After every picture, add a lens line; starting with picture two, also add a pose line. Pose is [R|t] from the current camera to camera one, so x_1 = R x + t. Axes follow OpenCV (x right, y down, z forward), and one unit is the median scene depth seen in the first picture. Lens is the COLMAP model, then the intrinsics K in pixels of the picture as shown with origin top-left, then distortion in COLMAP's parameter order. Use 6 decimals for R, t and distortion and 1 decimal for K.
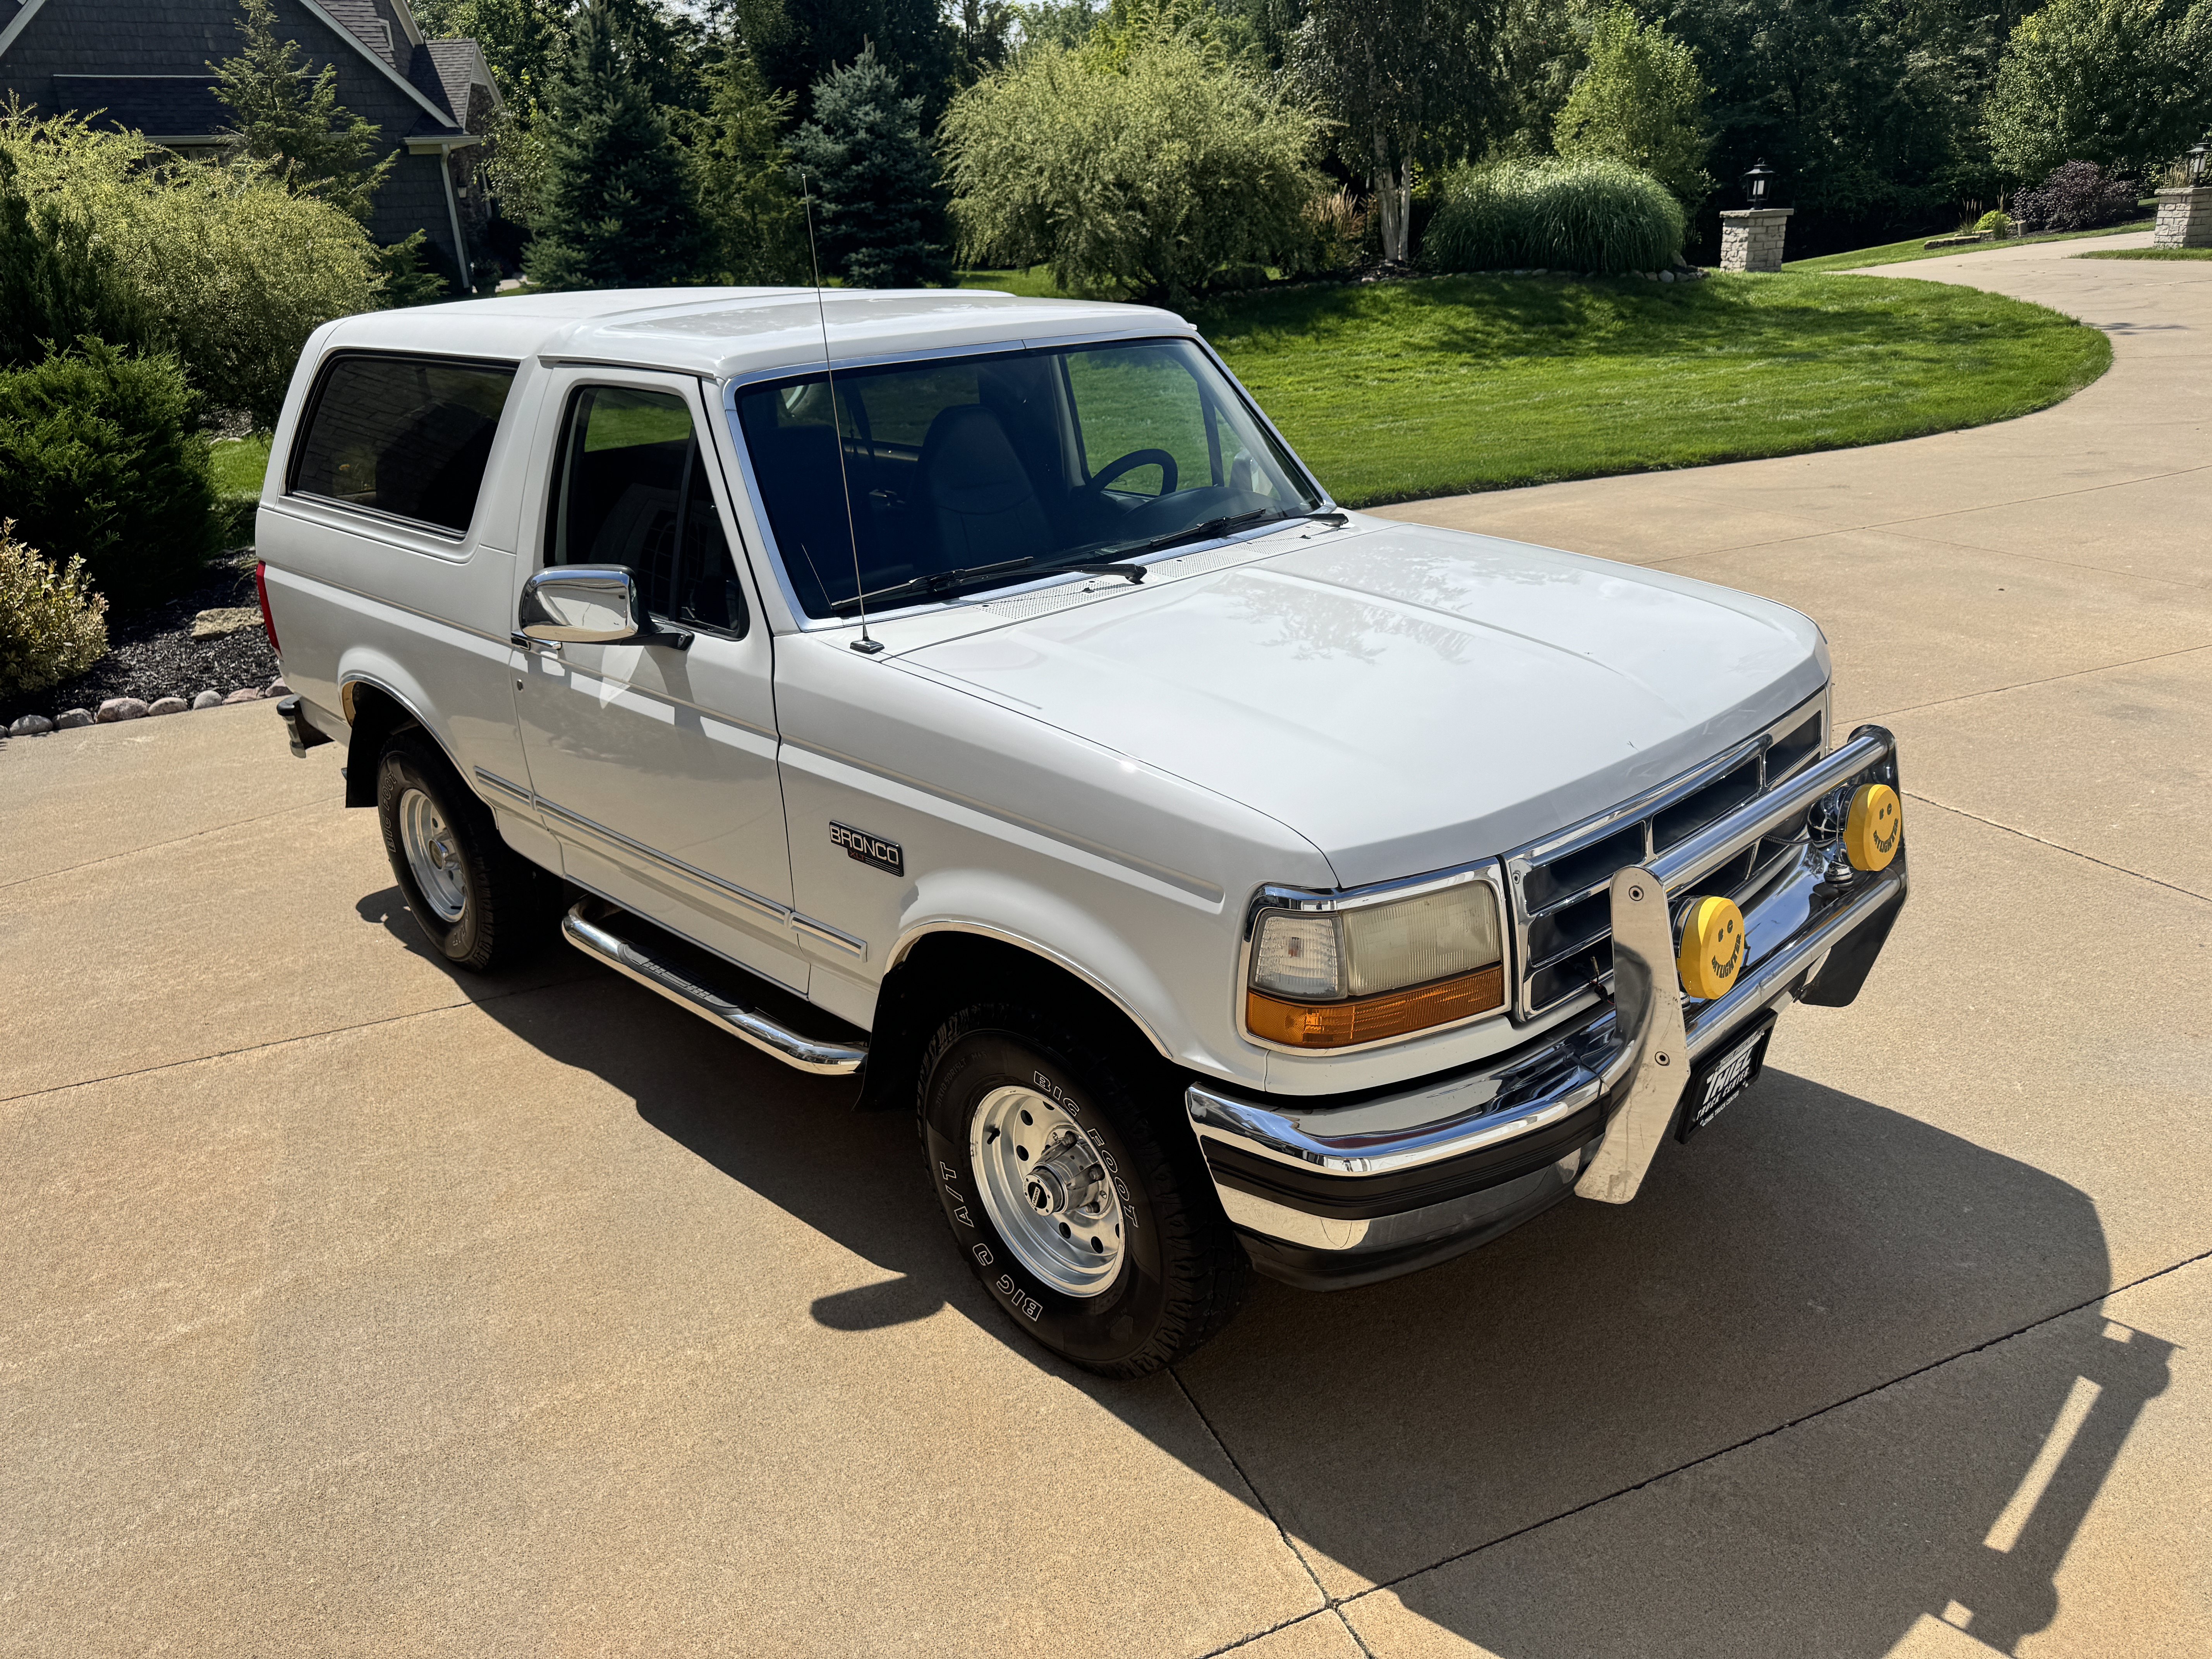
lens RADIAL K [[1570.5, 0, 1107.5], [0, 1570.5, 818.2], [0, 0, 1]] dist [0.024744, -0.028428]
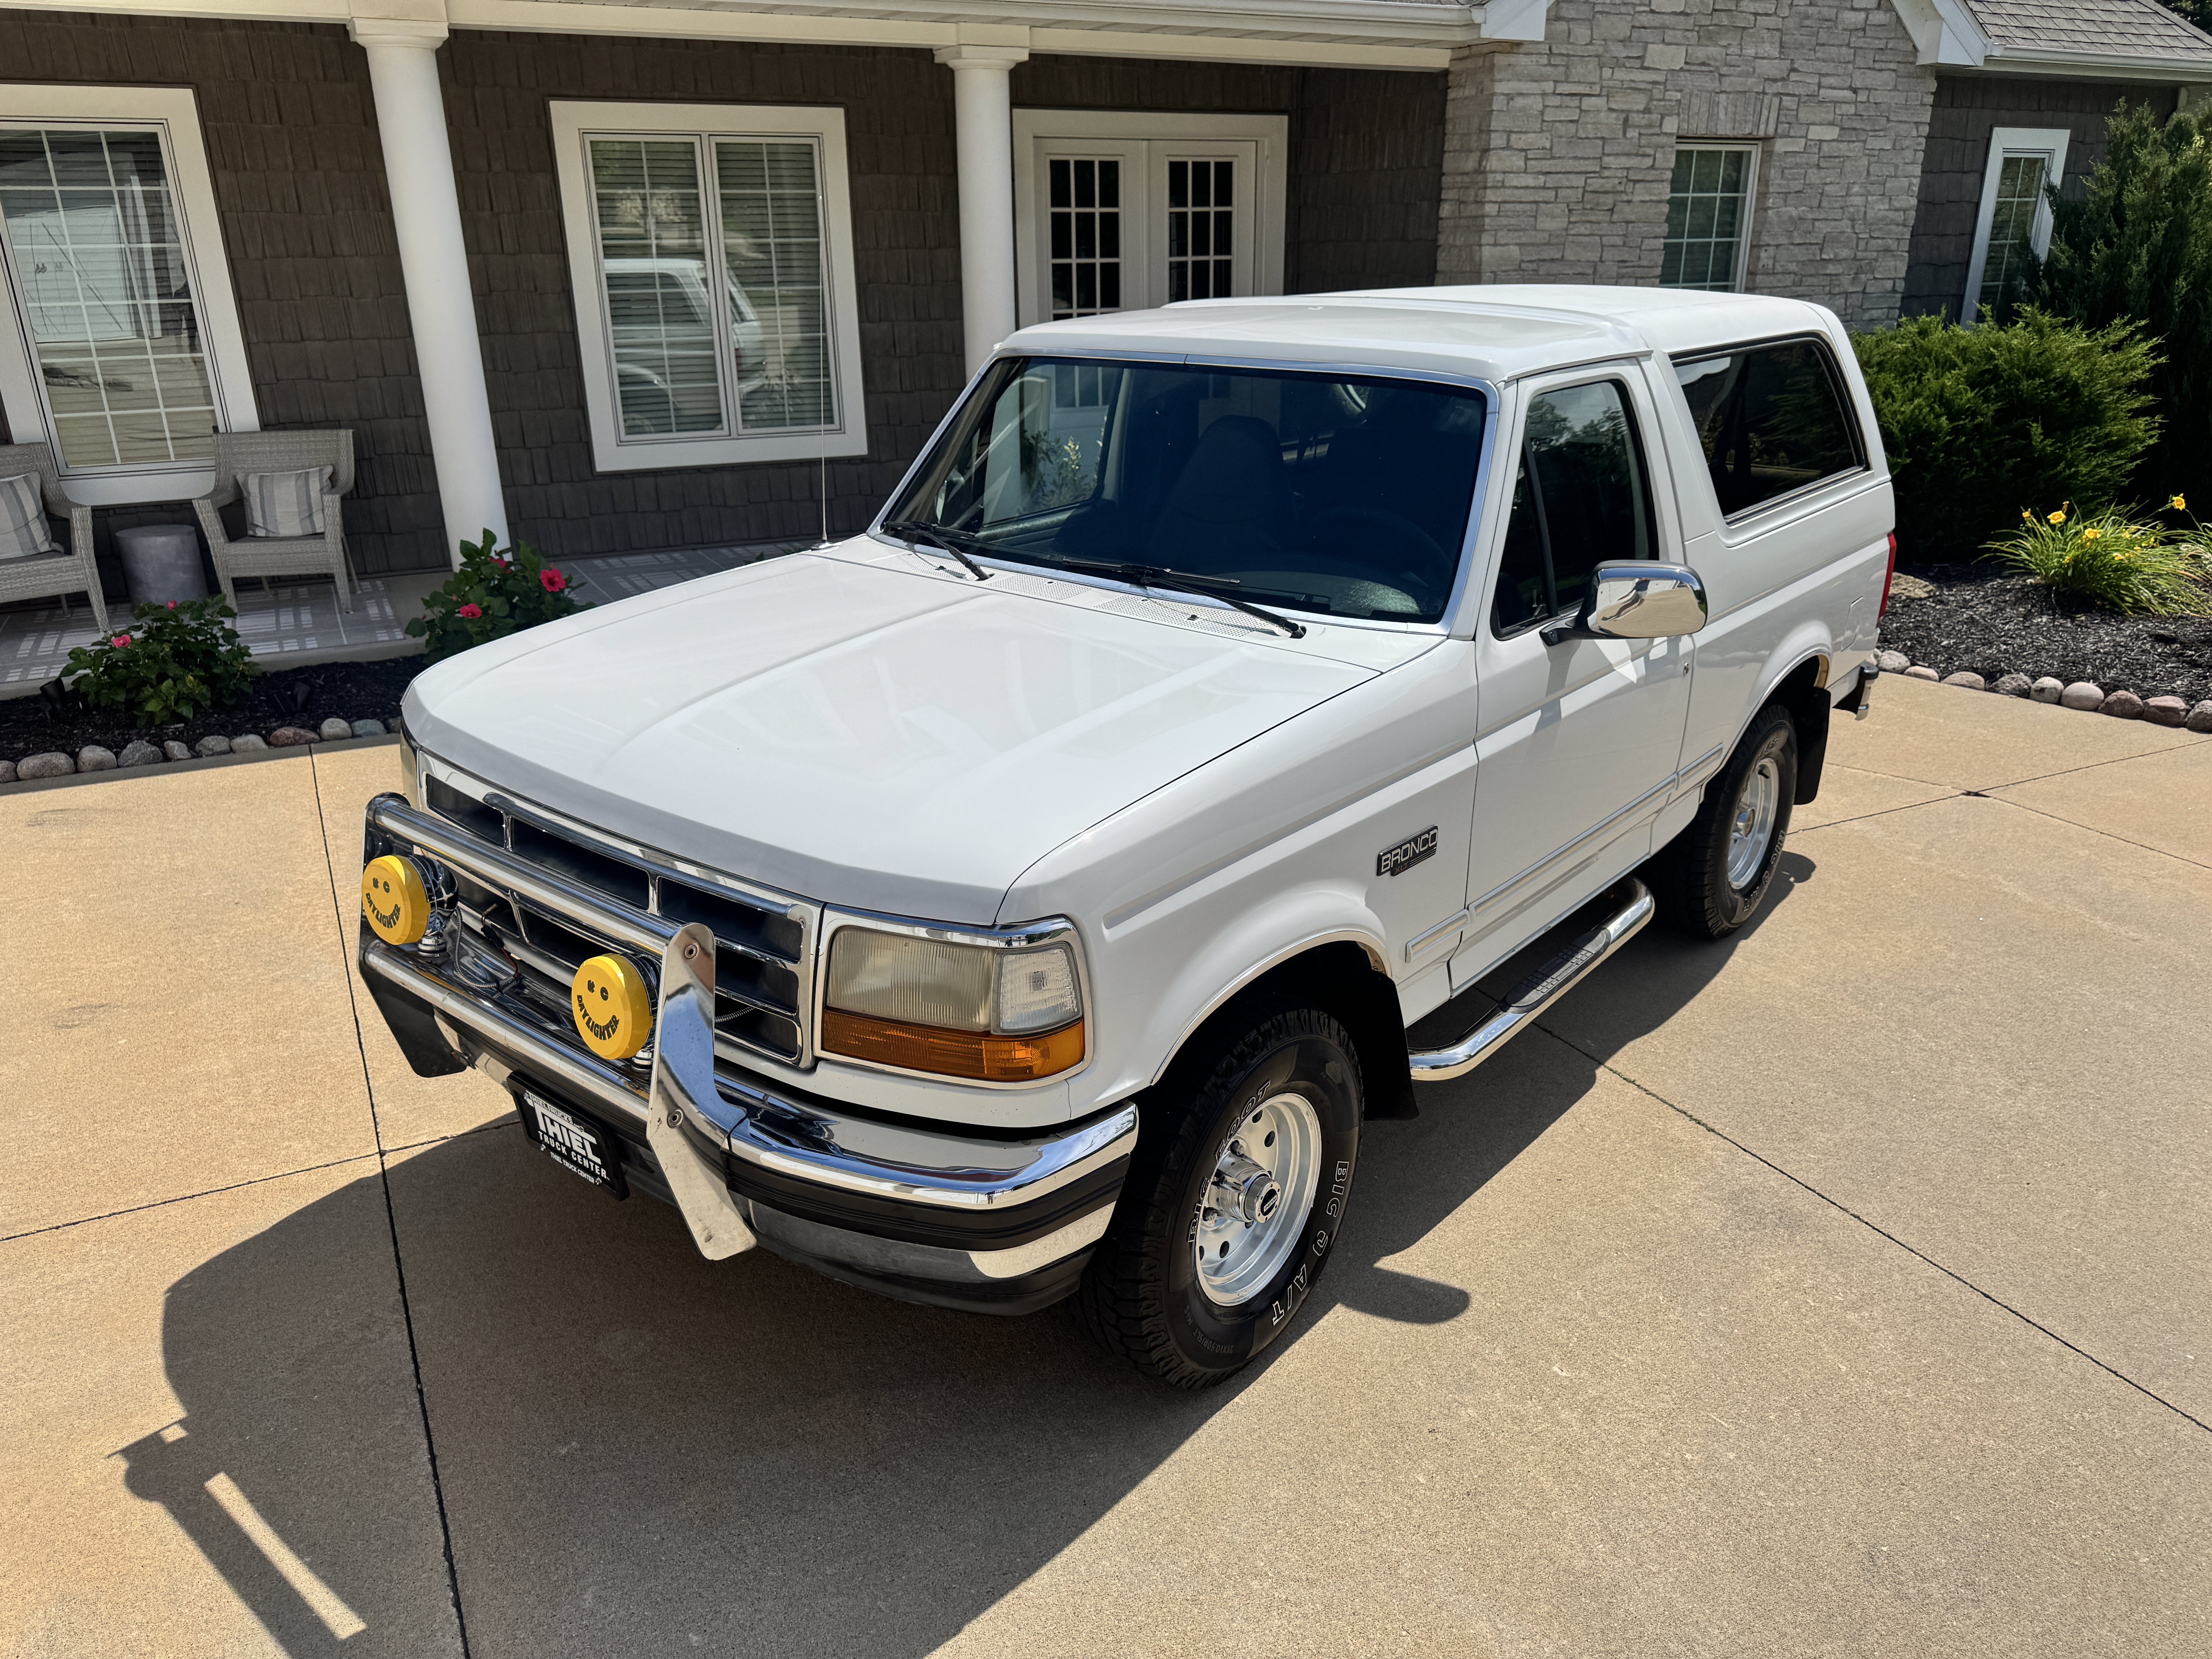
lens RADIAL K [[1570.5, 0, 1104.5], [0, 1570.5, 839.6], [0, 0, 1]] dist [0.024744, -0.028428]
pose [[0.082007, 0.397702, -0.913842, 0.191358], [-0.358575, 0.867302, 0.345270, -0.070379], [0.929892, 0.299367, 0.213731, 0.159955]]
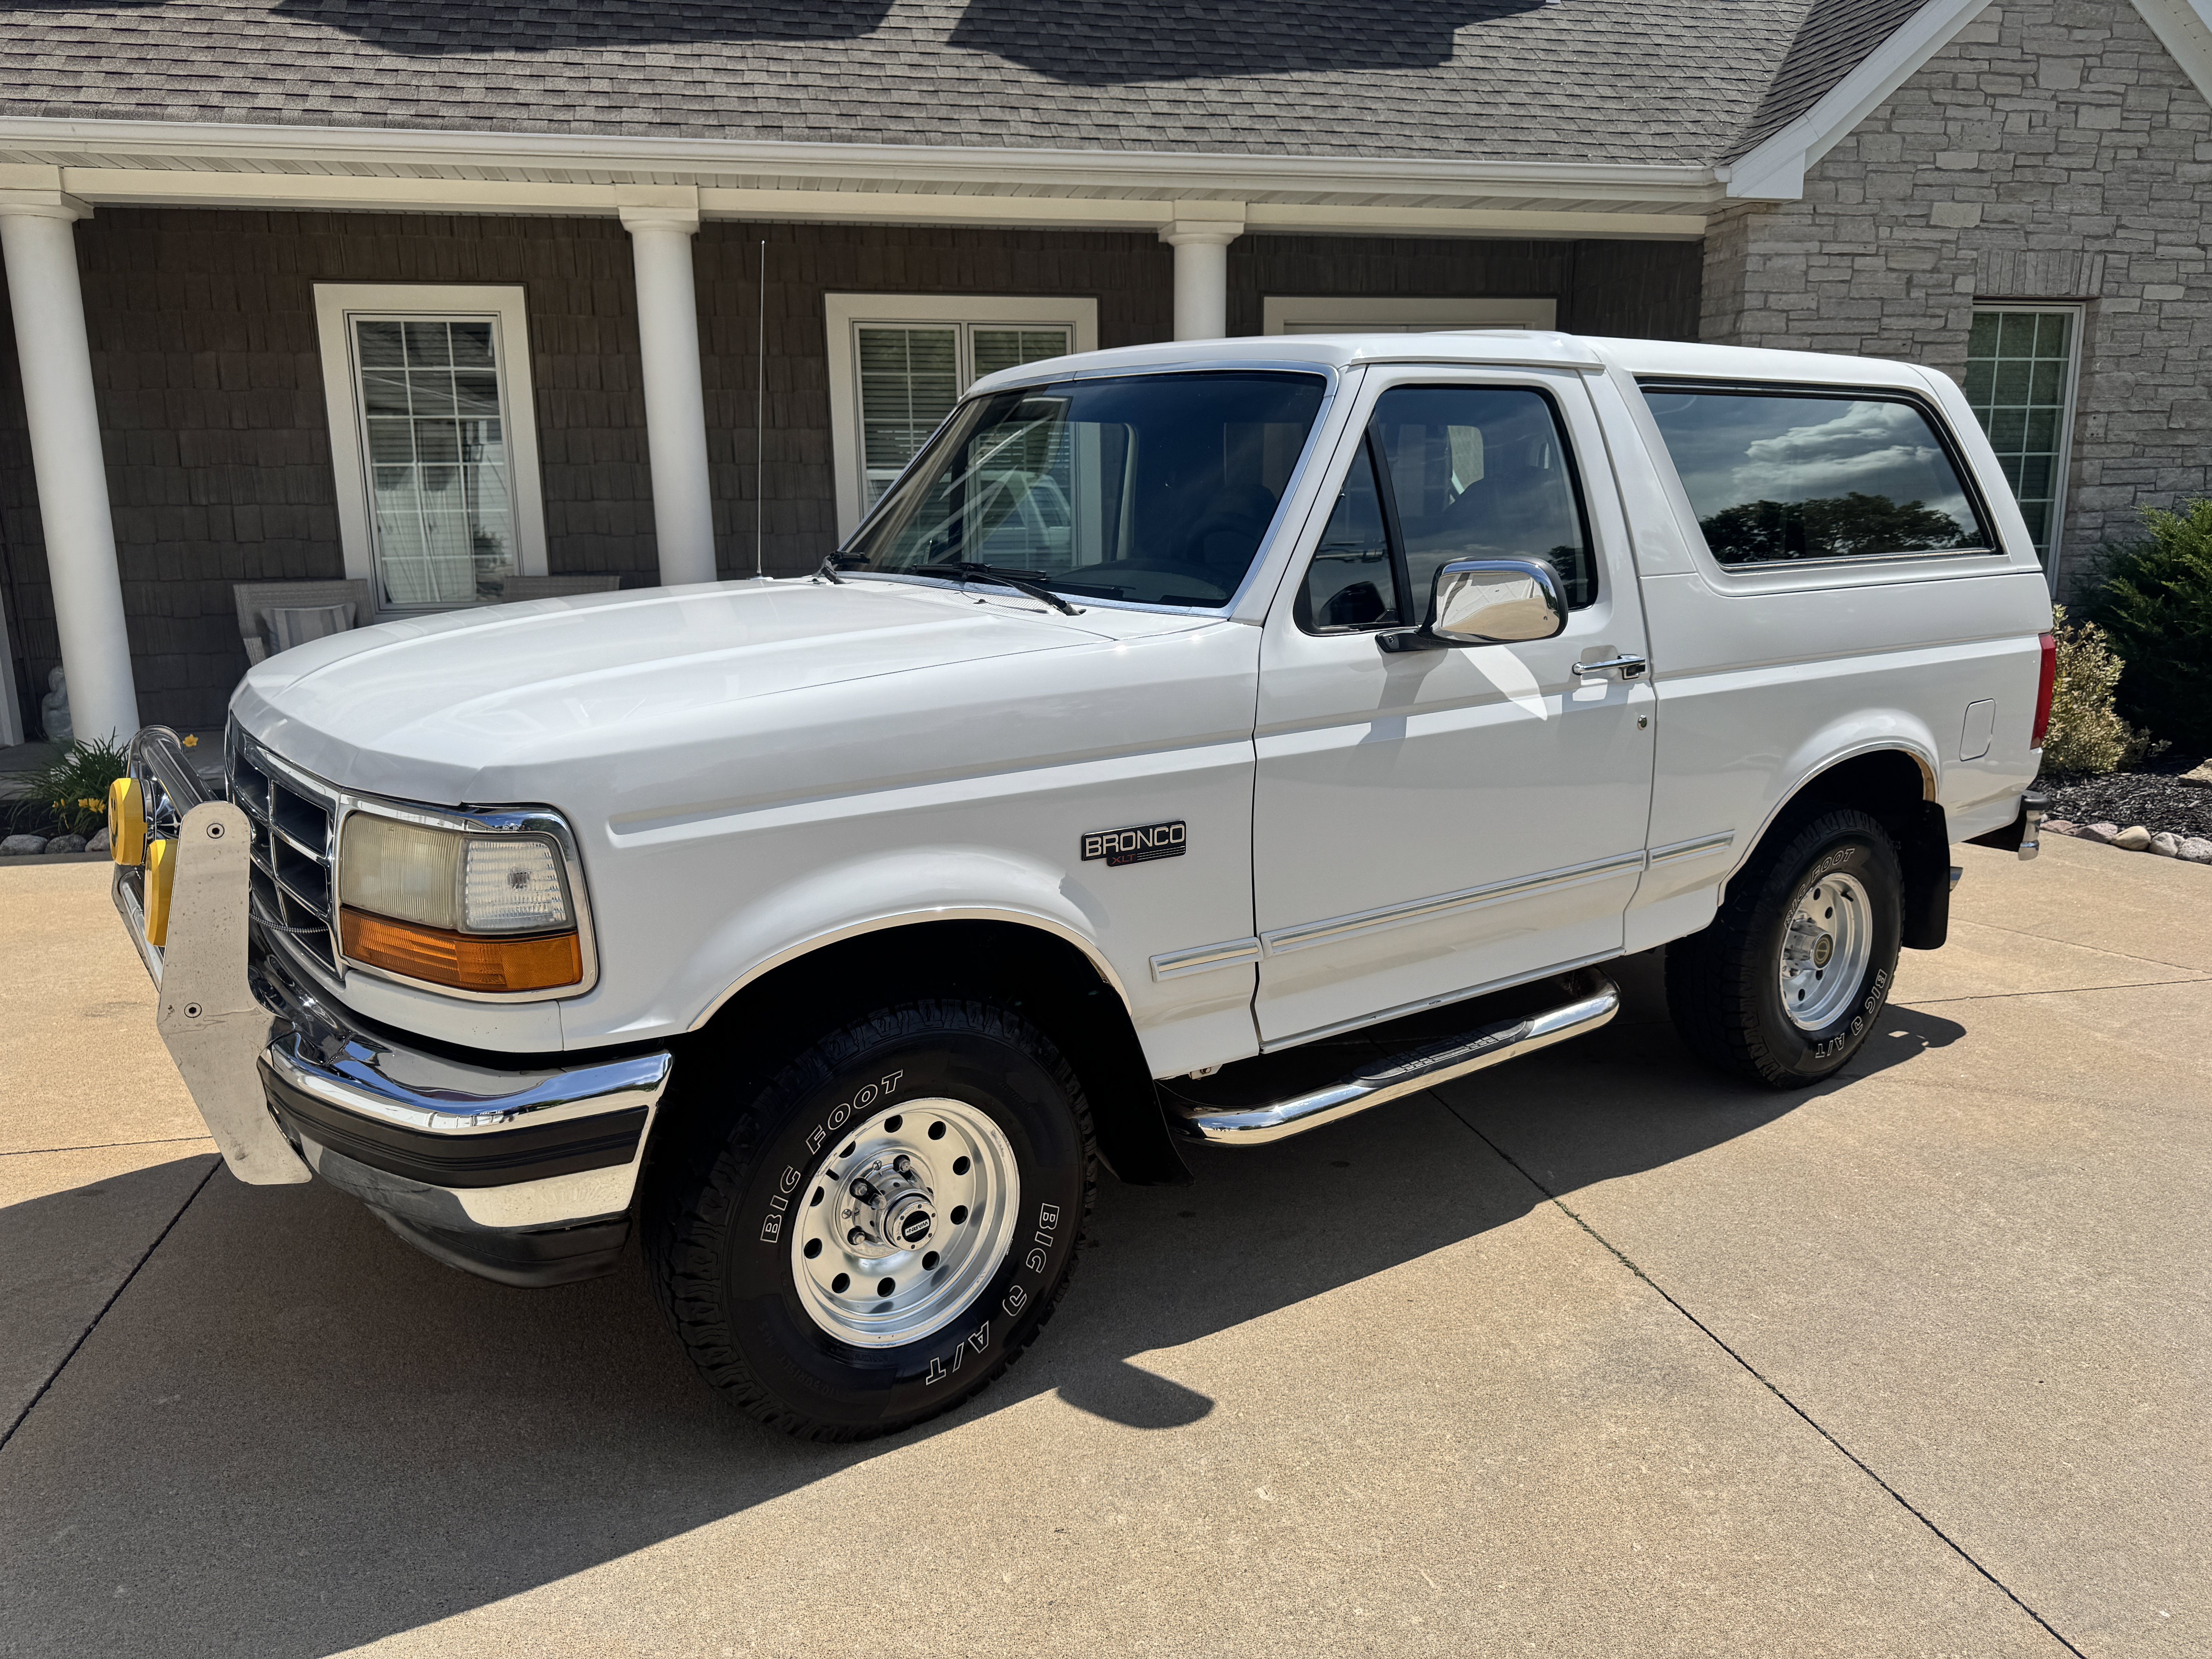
lens RADIAL K [[1570.5, 0, 1115.3], [0, 1570.5, 837.1], [0, 0, 1]] dist [0.024744, -0.028428]
pose [[-0.169387, 0.252708, -0.952600, 0.181197], [-0.341467, 0.891649, 0.297257, -0.066554], [0.924504, 0.375633, -0.064743, 0.230436]]
